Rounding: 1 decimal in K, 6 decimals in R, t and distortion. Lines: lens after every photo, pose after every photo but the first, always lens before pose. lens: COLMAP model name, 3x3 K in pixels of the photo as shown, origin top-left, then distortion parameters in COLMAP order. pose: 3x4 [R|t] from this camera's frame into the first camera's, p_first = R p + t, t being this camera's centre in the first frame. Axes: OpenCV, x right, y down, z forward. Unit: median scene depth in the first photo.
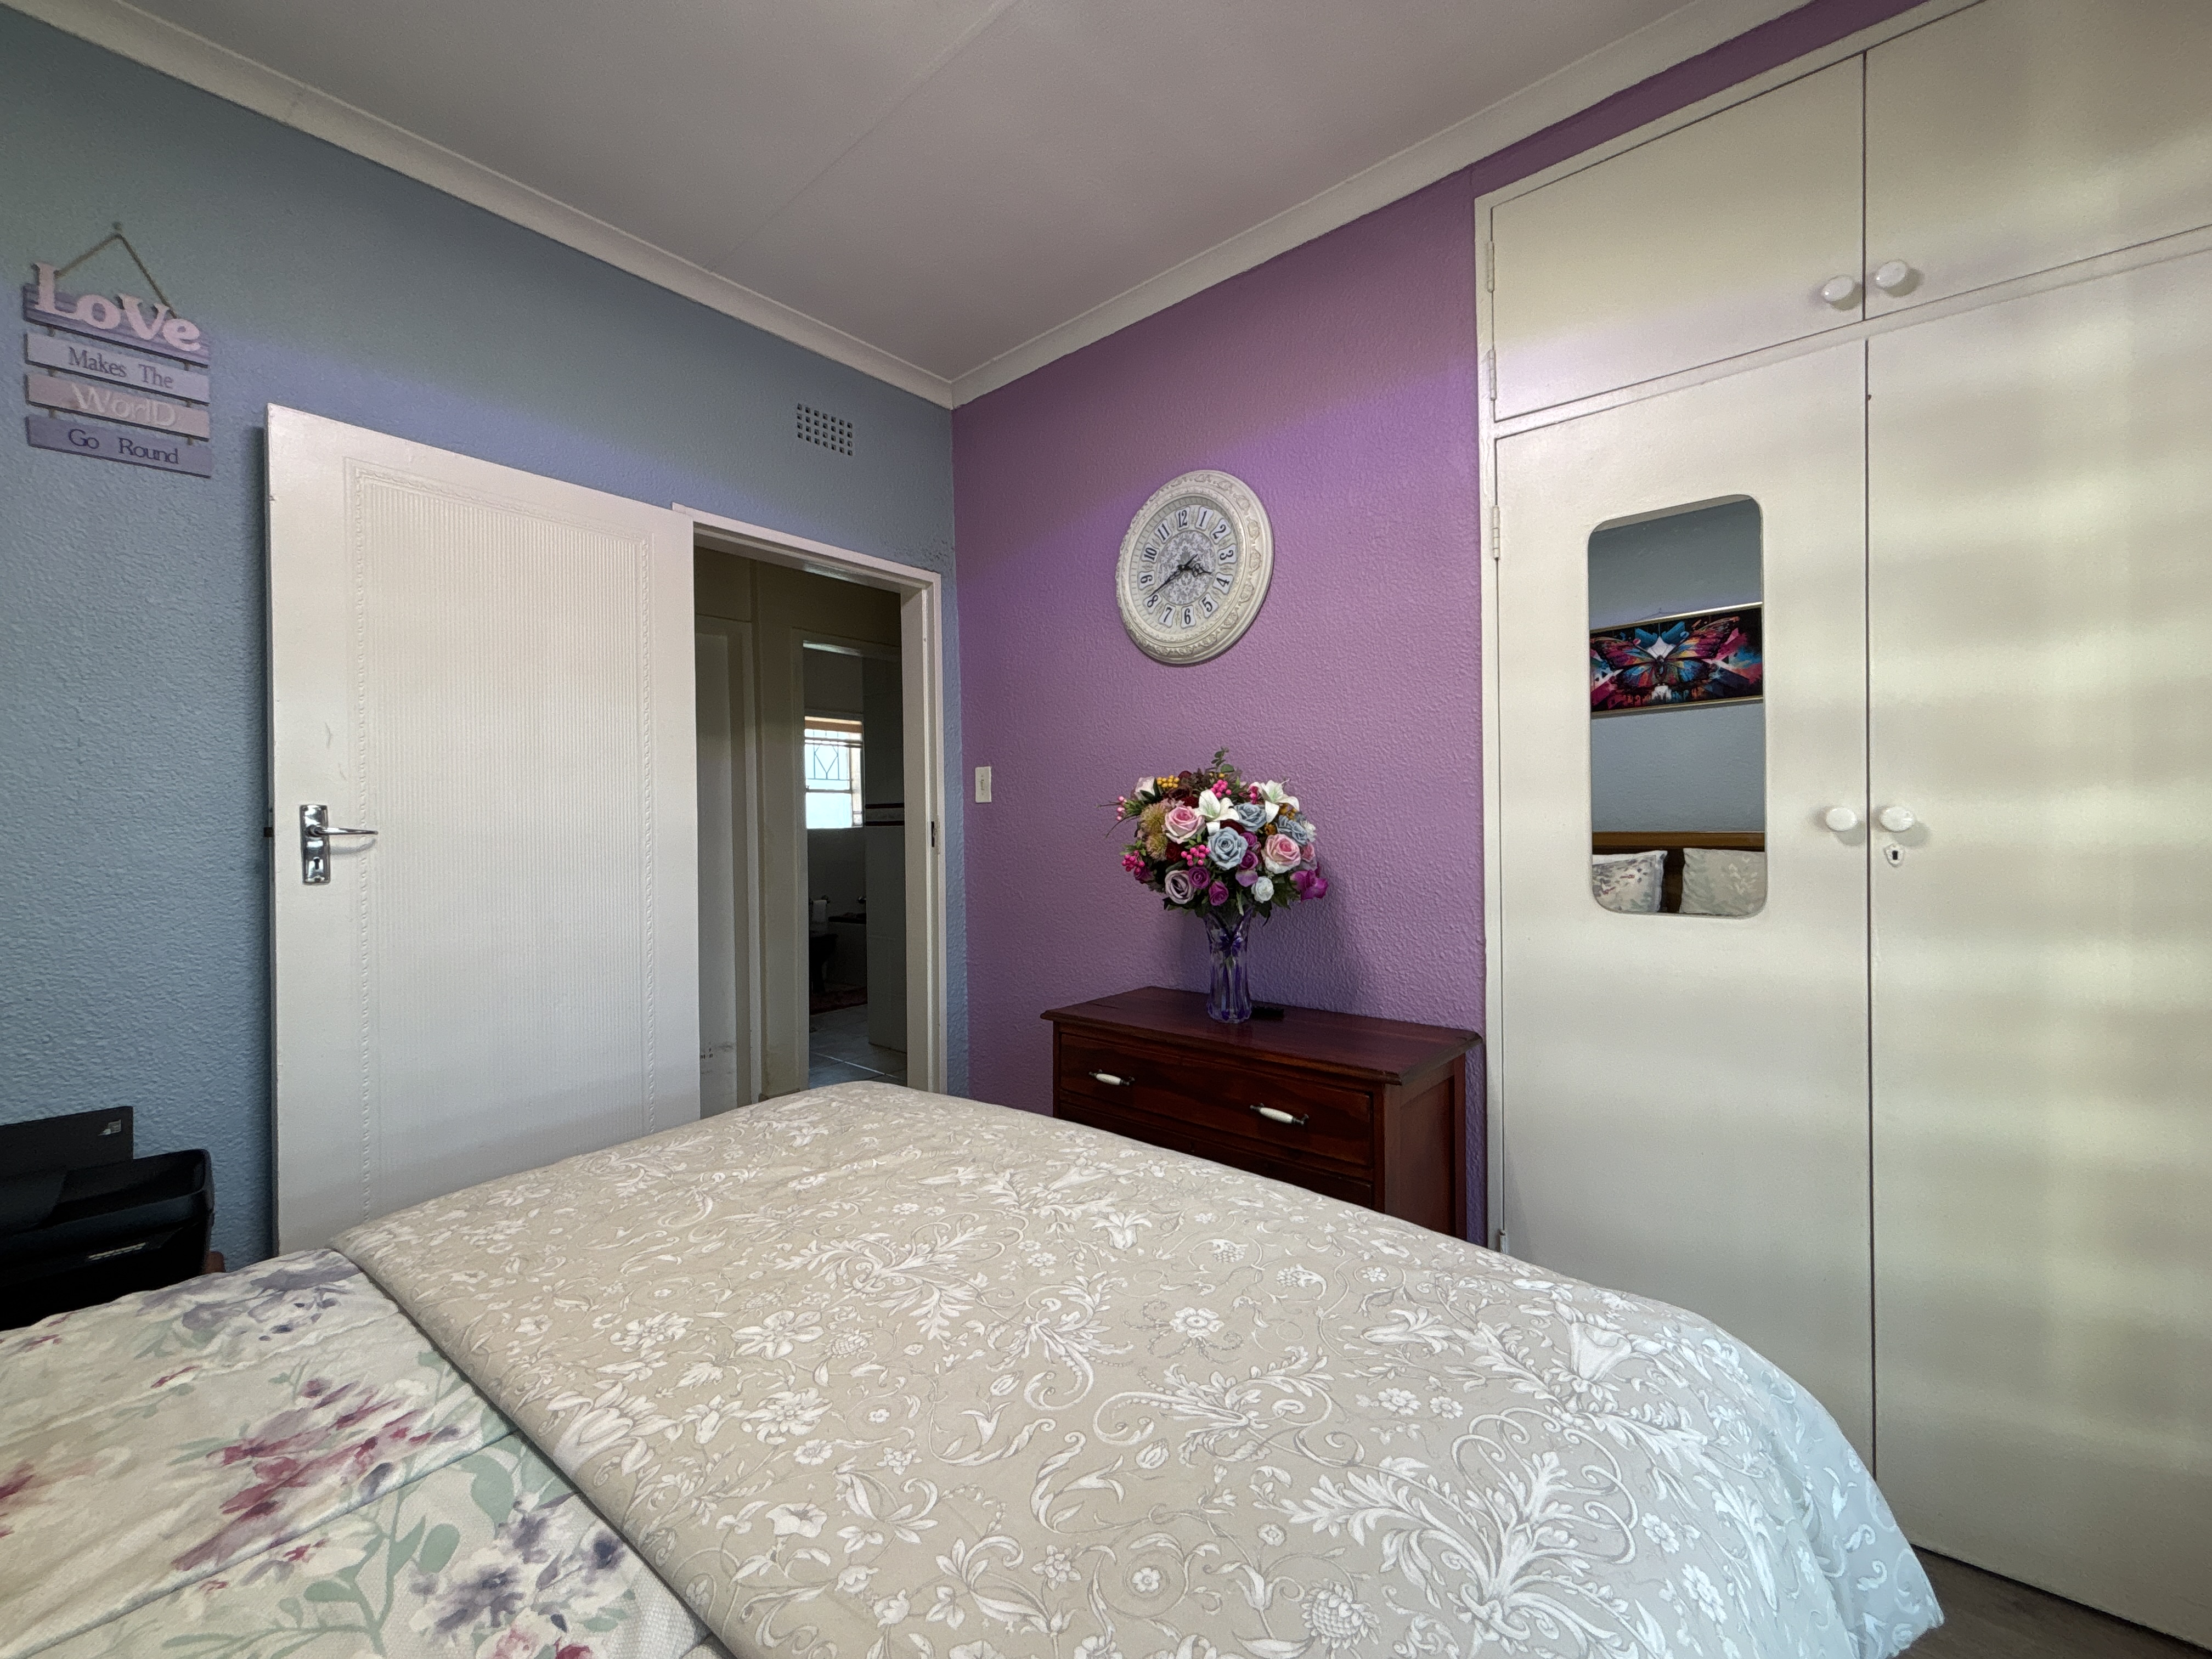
lens RADIAL K [[888.0, 0, 1098.6], [0, 888.0, 822.2], [0, 0, 1]] dist [0.002203, -0.000774]
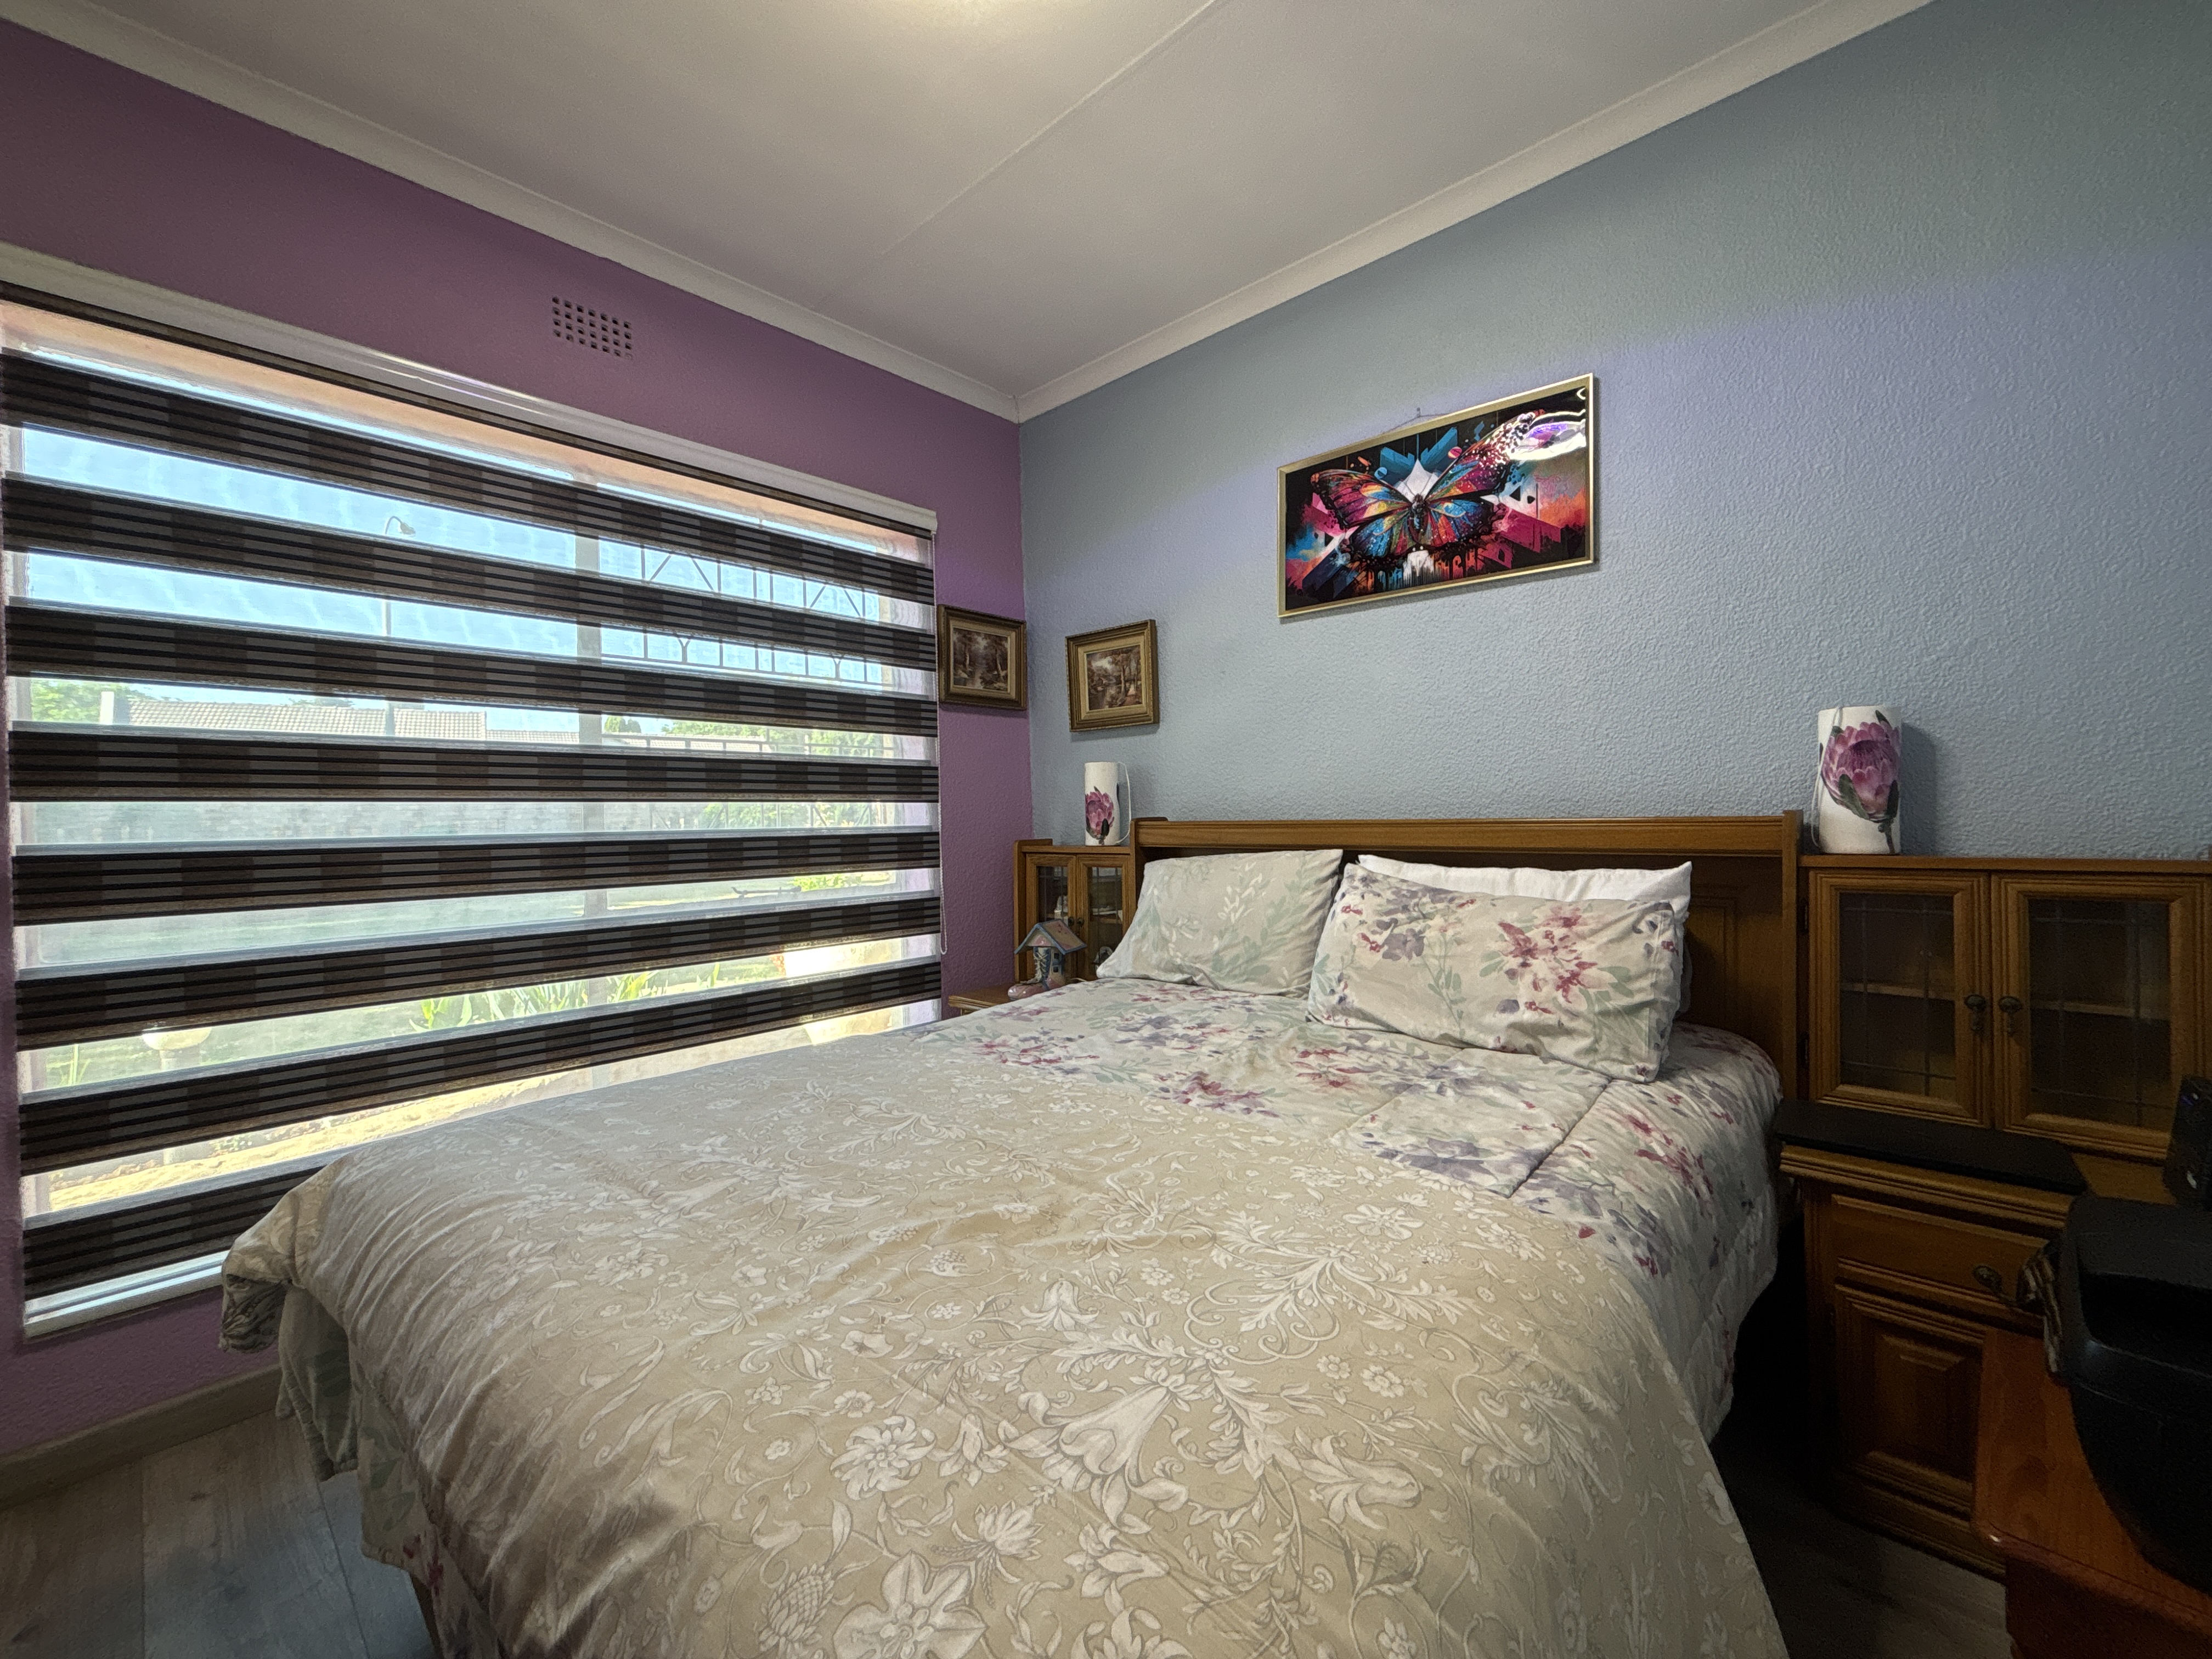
lens RADIAL K [[888.0, 0, 1098.6], [0, 888.0, 822.2], [0, 0, 1]] dist [0.002203, -0.000774]
pose [[-0.998432, 0.041099, 0.038016, -0.596893], [0.041681, 0.999023, 0.014663, 0.062573], [-0.037377, 0.016225, -0.999170, 2.389624]]
